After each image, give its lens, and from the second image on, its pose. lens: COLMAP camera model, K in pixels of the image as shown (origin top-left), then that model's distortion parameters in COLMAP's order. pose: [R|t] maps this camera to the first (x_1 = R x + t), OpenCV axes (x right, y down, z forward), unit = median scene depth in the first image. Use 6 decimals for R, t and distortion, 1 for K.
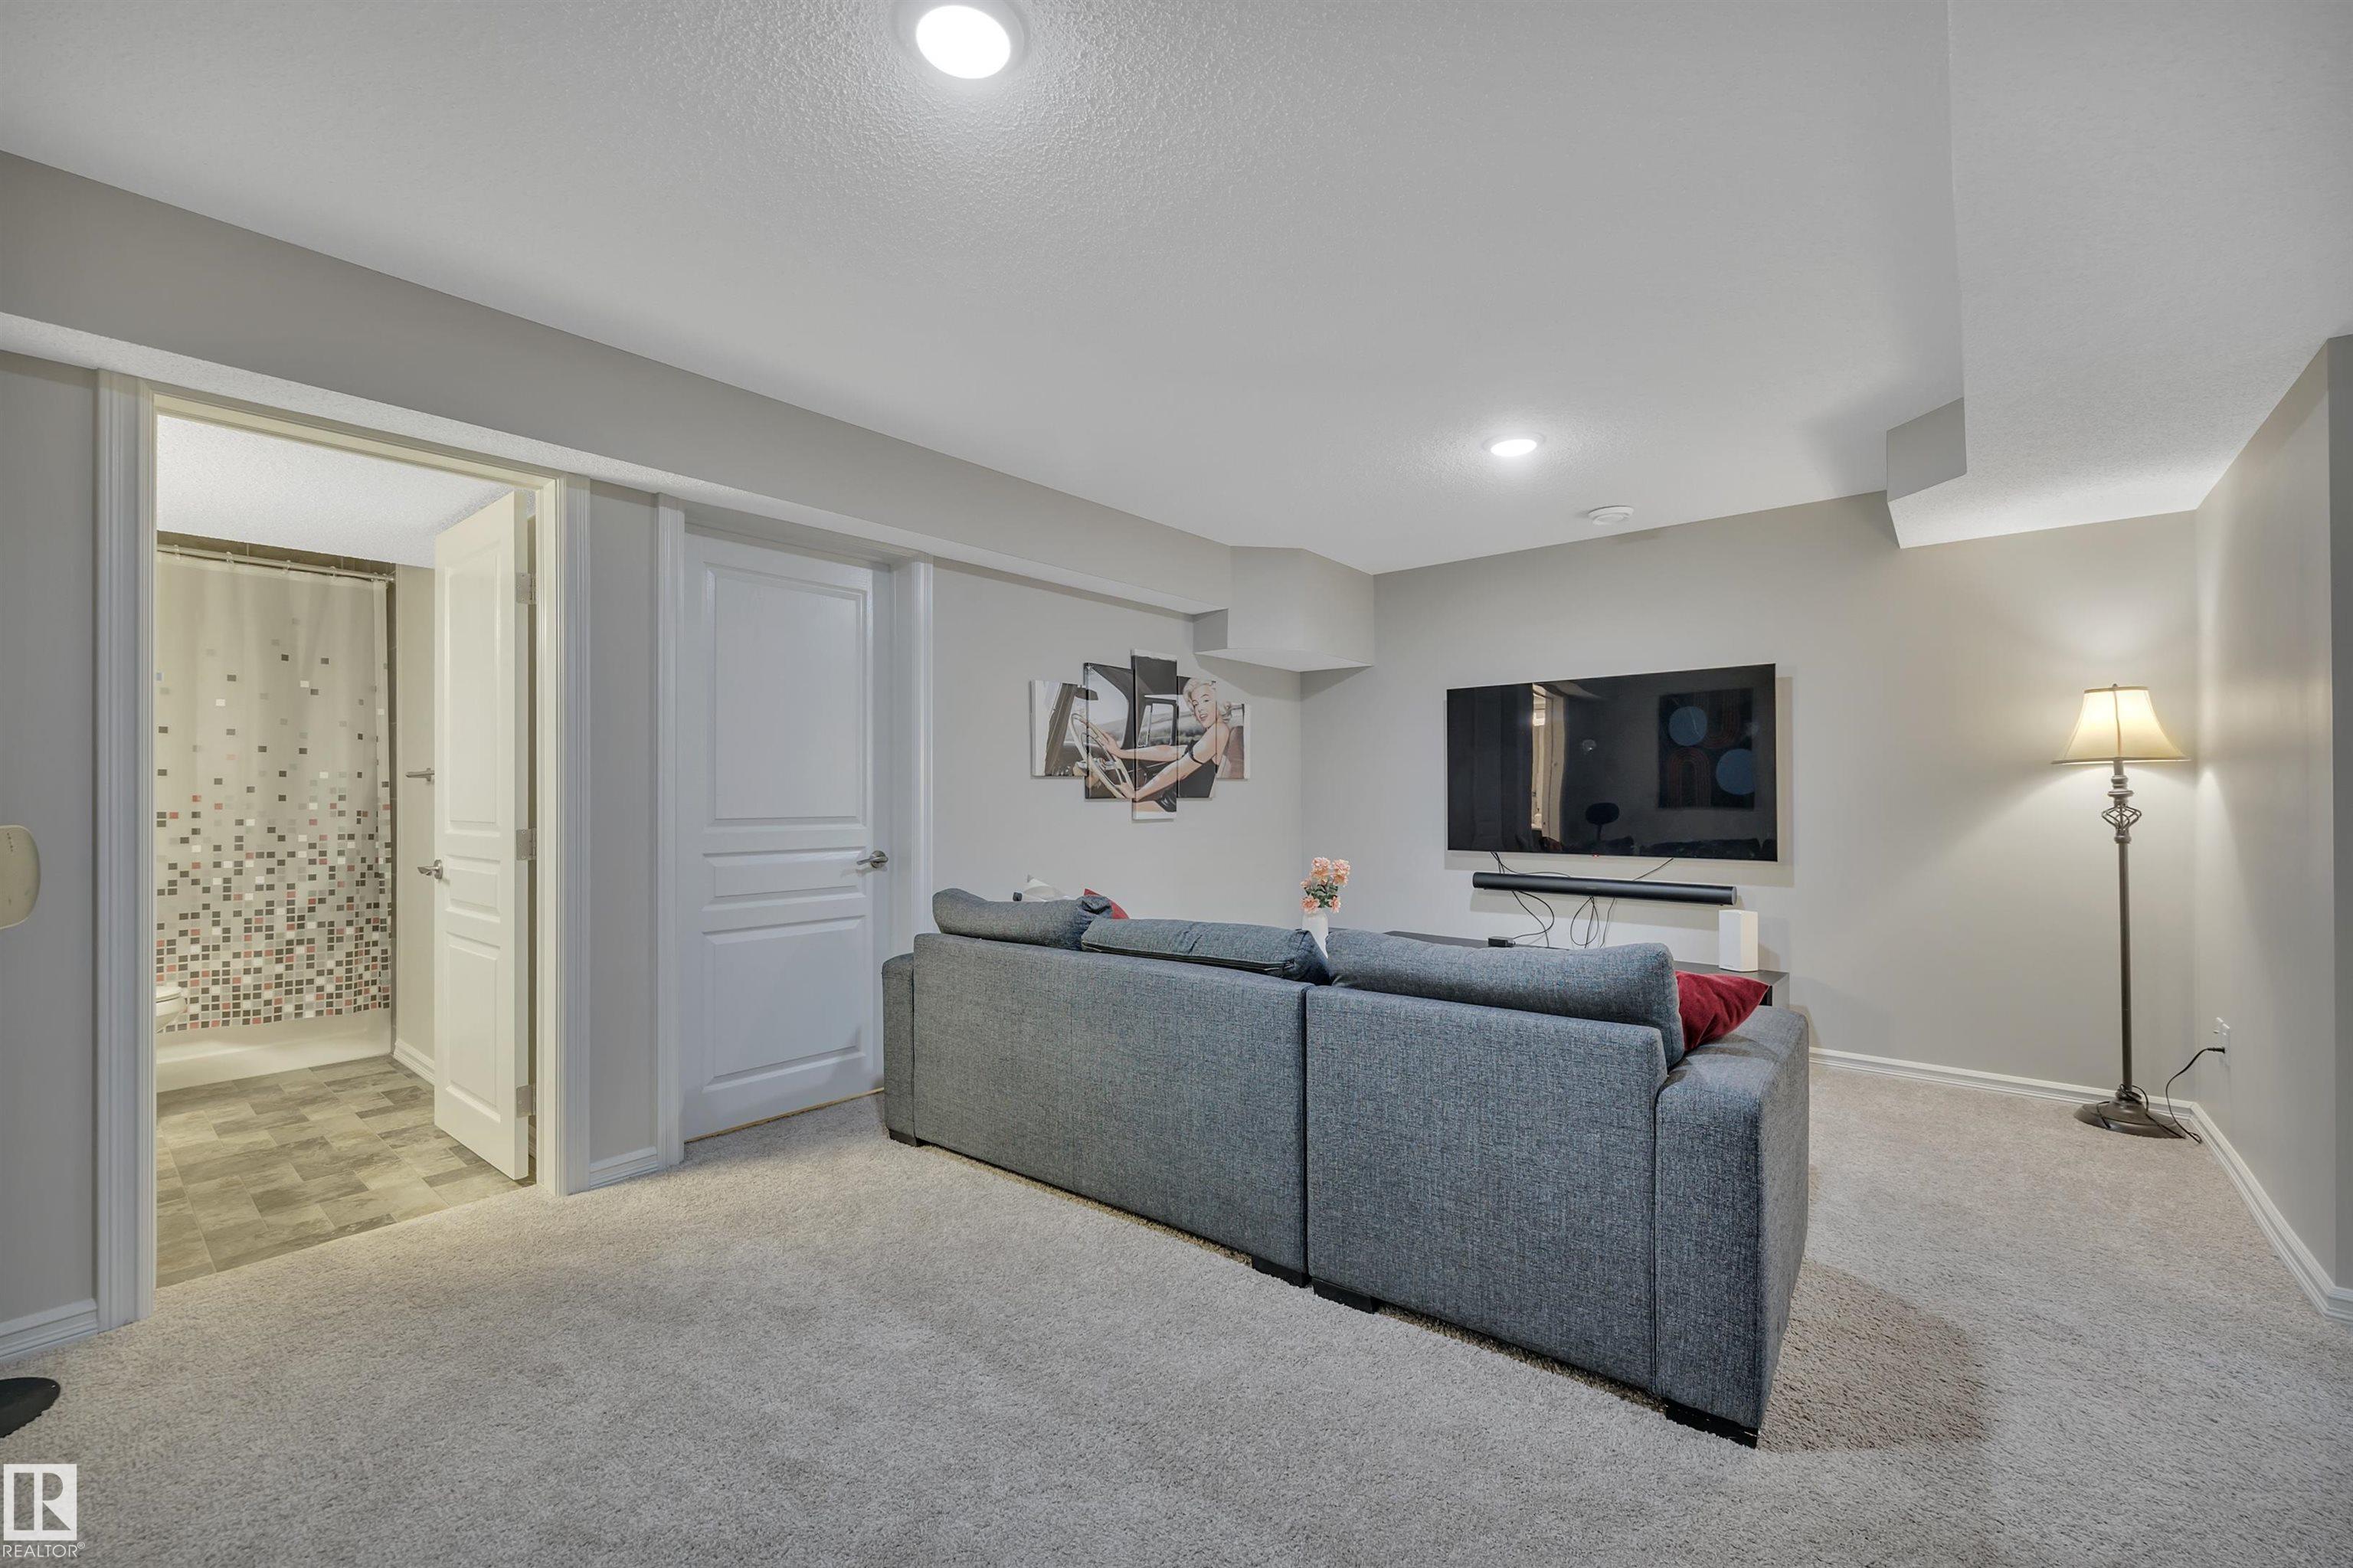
lens RADIAL K [[953.6, 0, 1172.3], [0, 953.6, 792.1], [0, 0, 1]] dist [0.002526, 0.000069]
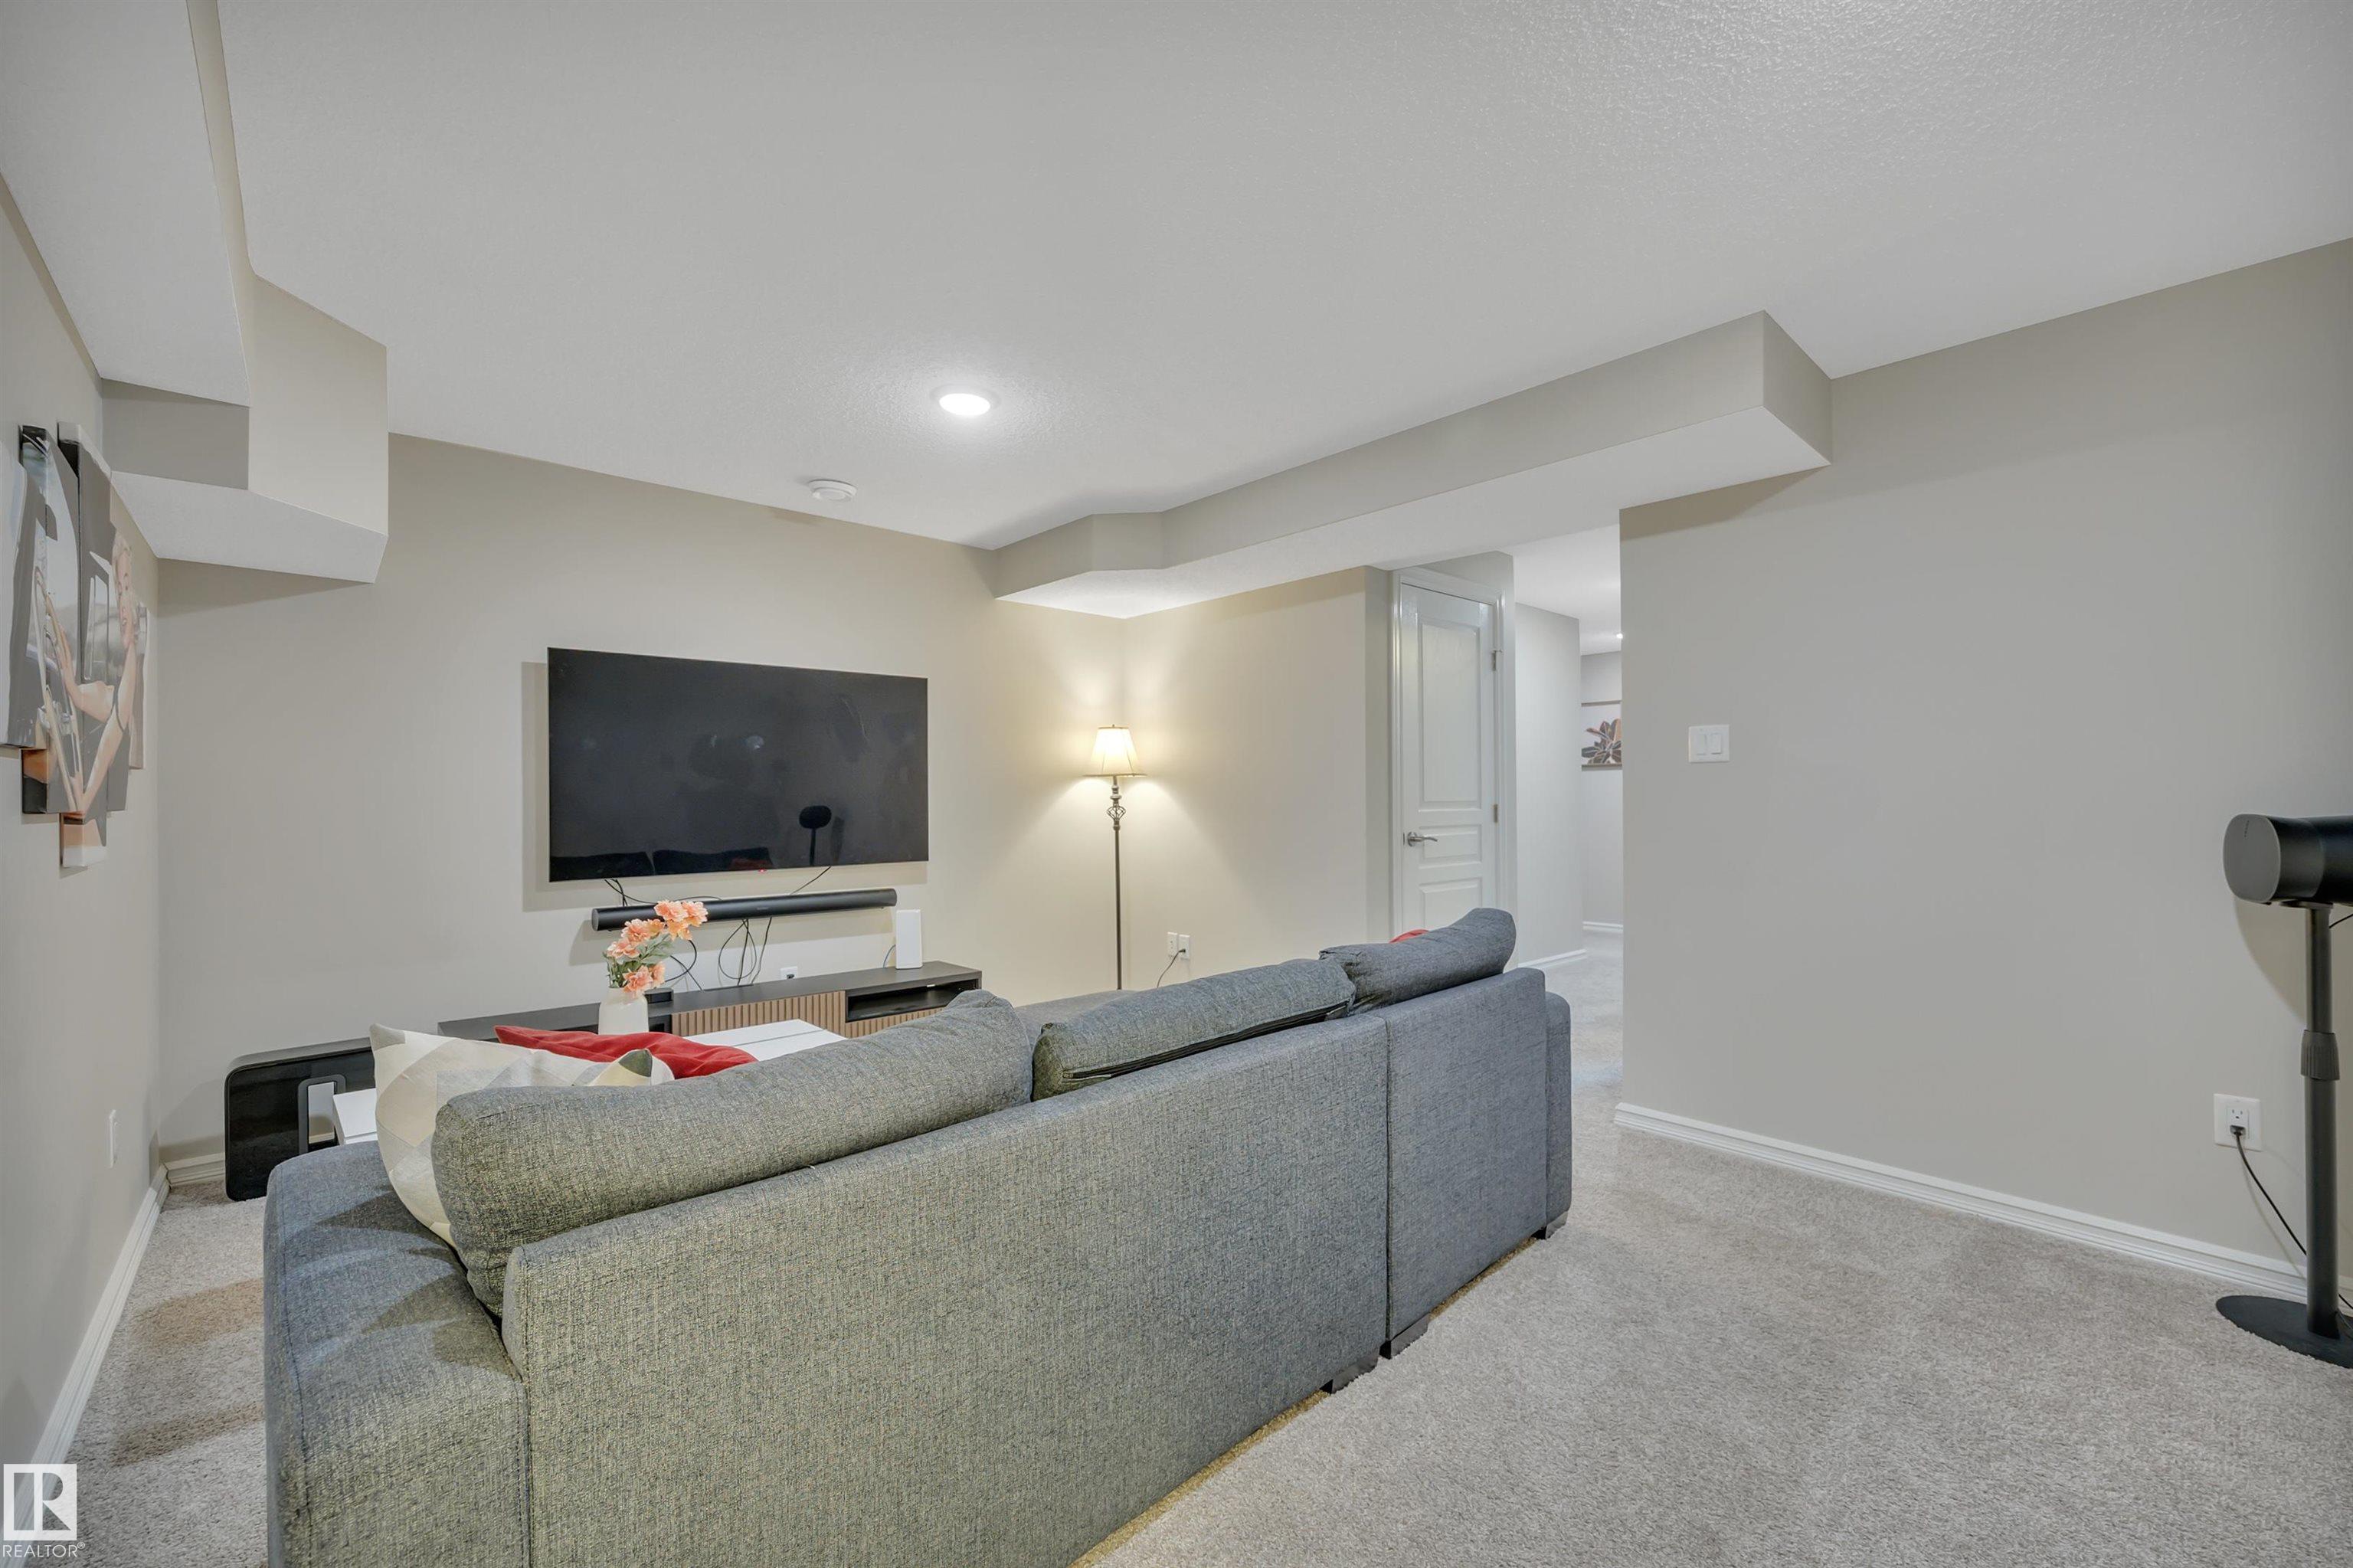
lens RADIAL K [[953.6, 0, 1171.5], [0, 953.6, 788.4], [0, 0, 1]] dist [0.002526, 0.000069]
pose [[0.145651, 0.008623, 0.989298, -0.492165], [0.002656, 0.999955, -0.009106, 0.001126], [-0.989332, 0.003954, 0.145622, 0.688130]]
